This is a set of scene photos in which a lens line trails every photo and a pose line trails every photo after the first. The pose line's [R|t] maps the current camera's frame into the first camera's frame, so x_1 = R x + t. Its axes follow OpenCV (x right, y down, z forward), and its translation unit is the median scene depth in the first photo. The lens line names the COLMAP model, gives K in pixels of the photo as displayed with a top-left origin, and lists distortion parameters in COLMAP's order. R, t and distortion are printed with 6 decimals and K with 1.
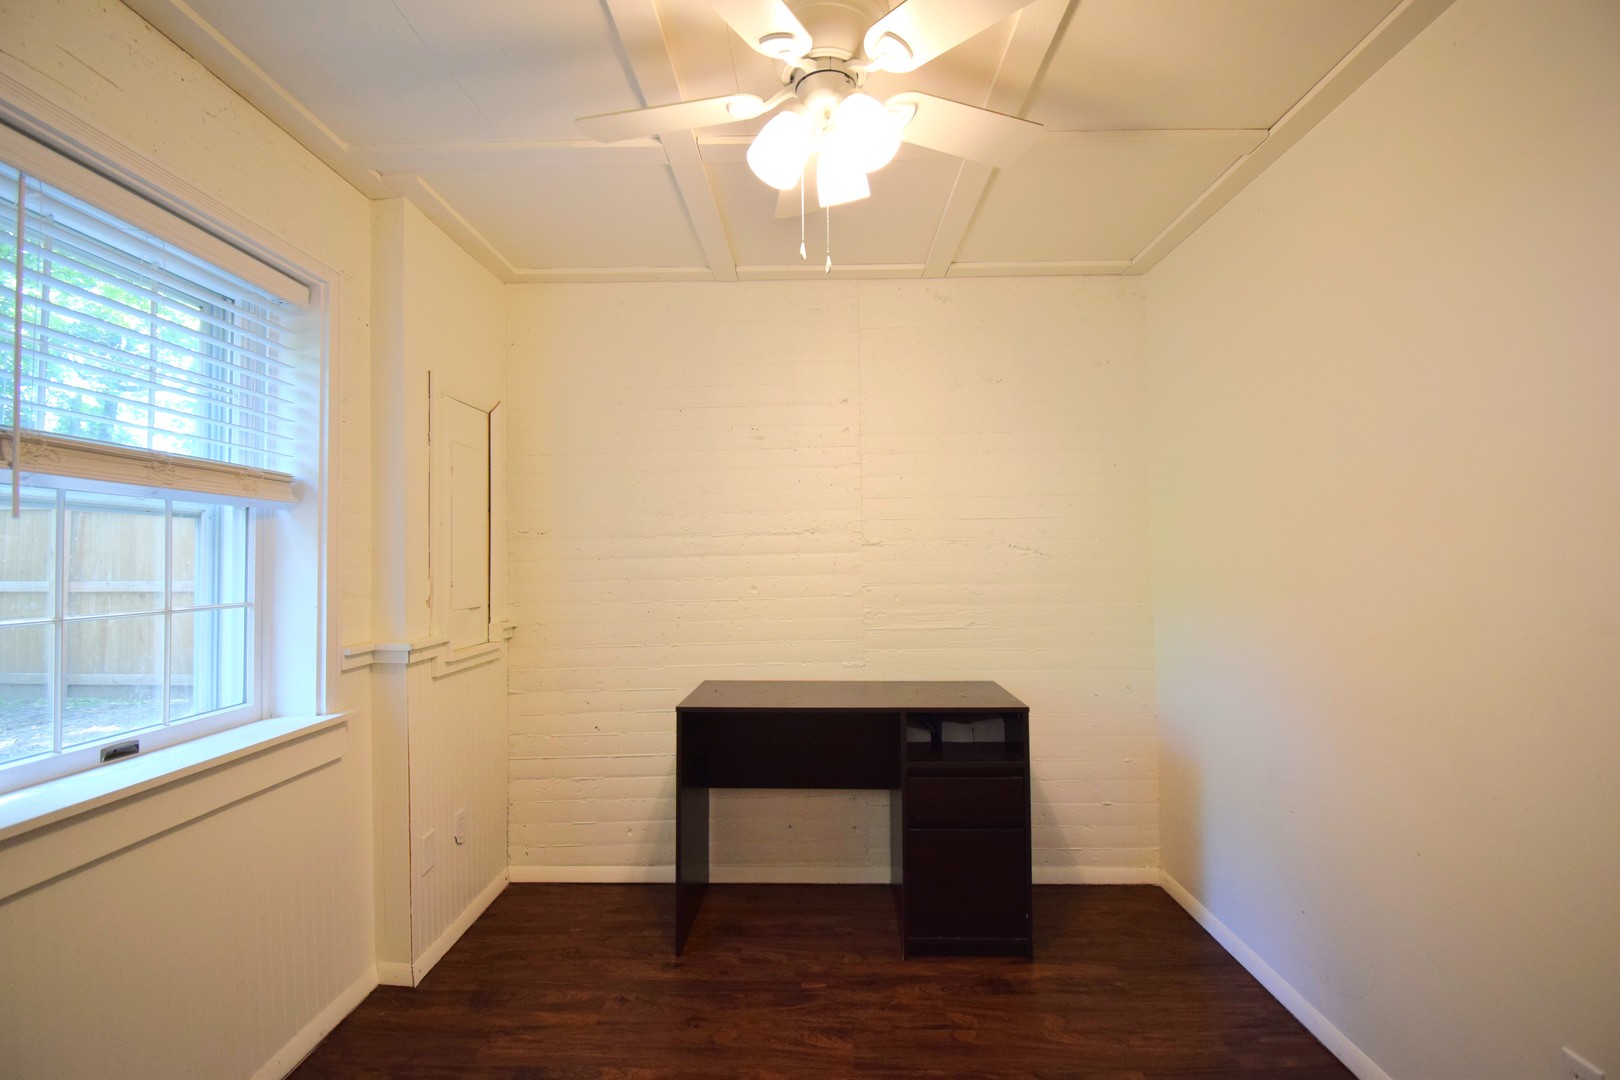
lens RADIAL K [[715.9, 0, 810.4], [0, 715.9, 537.7], [0, 0, 1]] dist [0.022658, -0.027159]
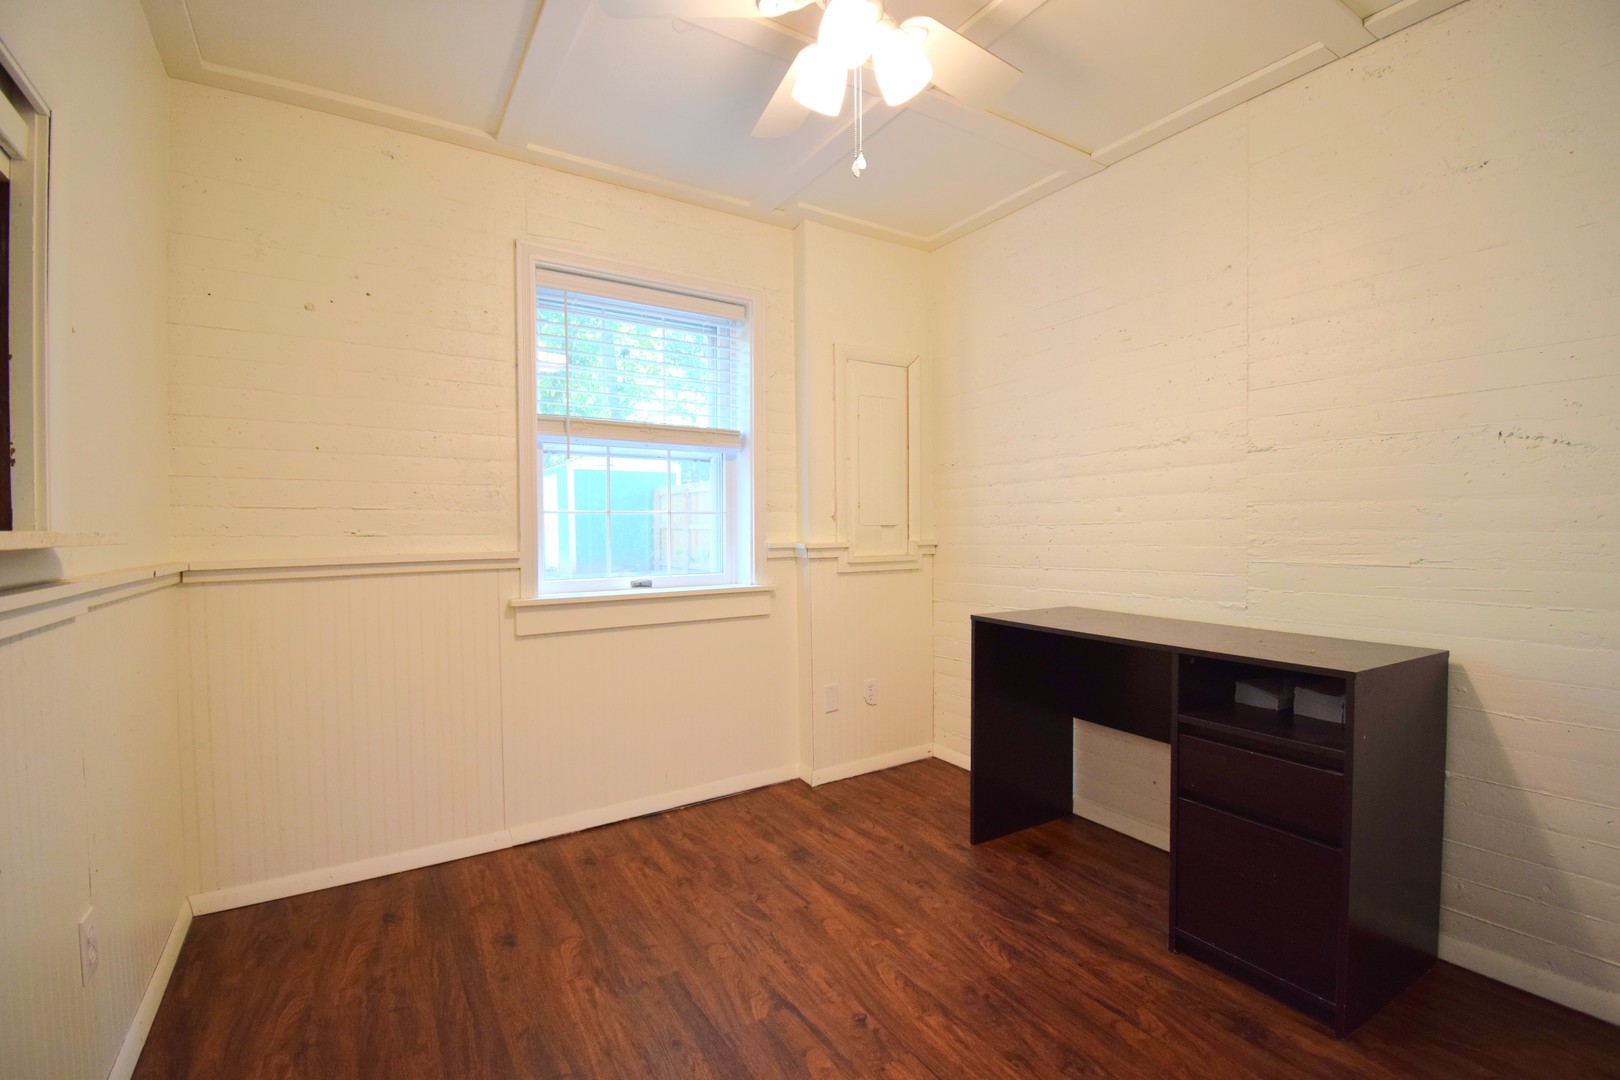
lens RADIAL K [[715.9, 0, 810.4], [0, 715.9, 537.7], [0, 0, 1]] dist [0.022658, -0.027159]
pose [[0.547109, 0.020187, -0.836818, 0.595491], [0.024437, 0.998898, 0.040074, 0.076635], [0.836705, -0.042374, 0.546013, 0.235957]]
